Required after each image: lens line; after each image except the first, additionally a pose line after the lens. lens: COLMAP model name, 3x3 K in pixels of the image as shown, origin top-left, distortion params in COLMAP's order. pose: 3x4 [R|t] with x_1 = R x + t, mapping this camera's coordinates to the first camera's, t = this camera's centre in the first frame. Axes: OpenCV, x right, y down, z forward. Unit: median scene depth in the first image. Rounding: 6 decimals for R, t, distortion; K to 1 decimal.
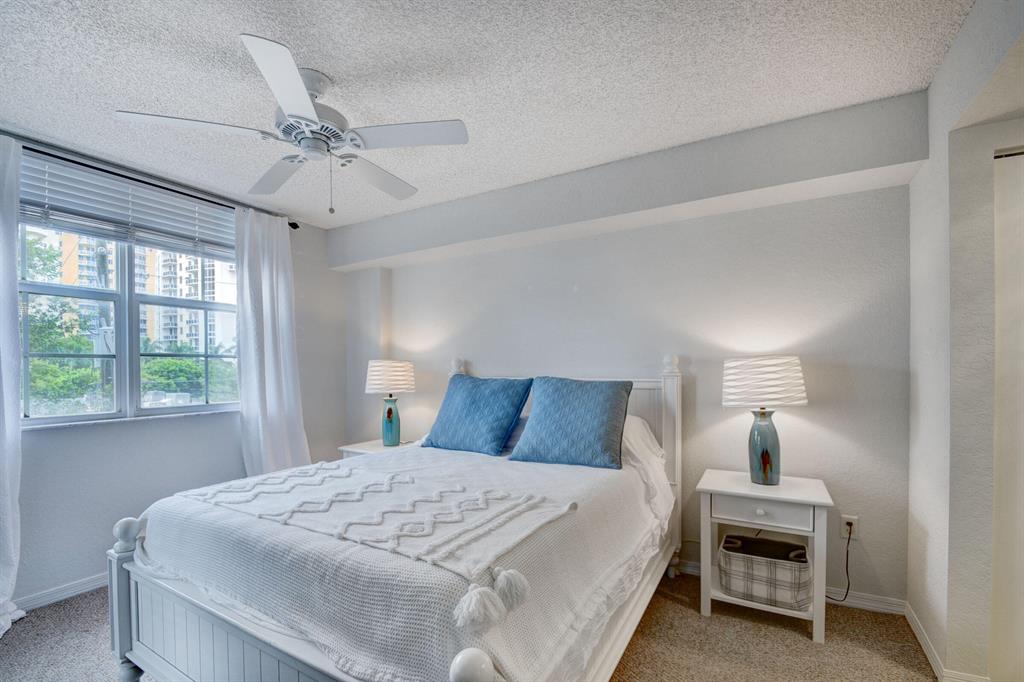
lens RADIAL K [[450.6, 0, 515.0], [0, 450.6, 372.5], [0, 0, 1]] dist [0.002100, -0.010523]
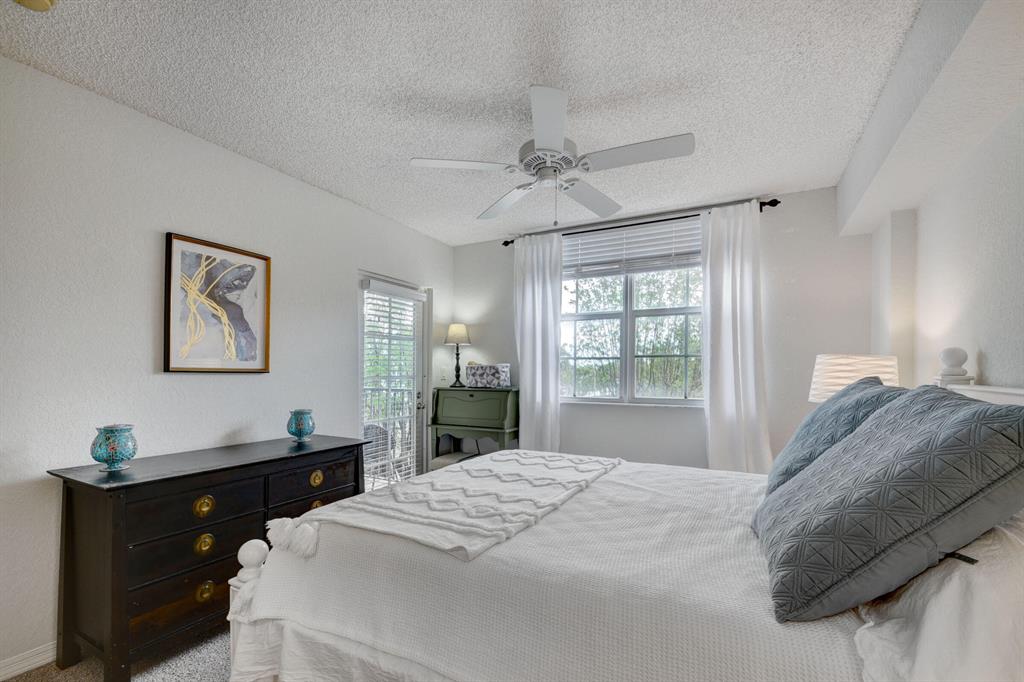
lens RADIAL K [[450.6, 0, 498.4], [0, 450.6, 374.9], [0, 0, 1]] dist [0.002100, -0.010523]
pose [[0.012723, 0.015485, -0.999799, 0.477664], [-0.011635, 0.999815, 0.015337, -0.001590], [0.999851, 0.011437, 0.012901, 0.582561]]
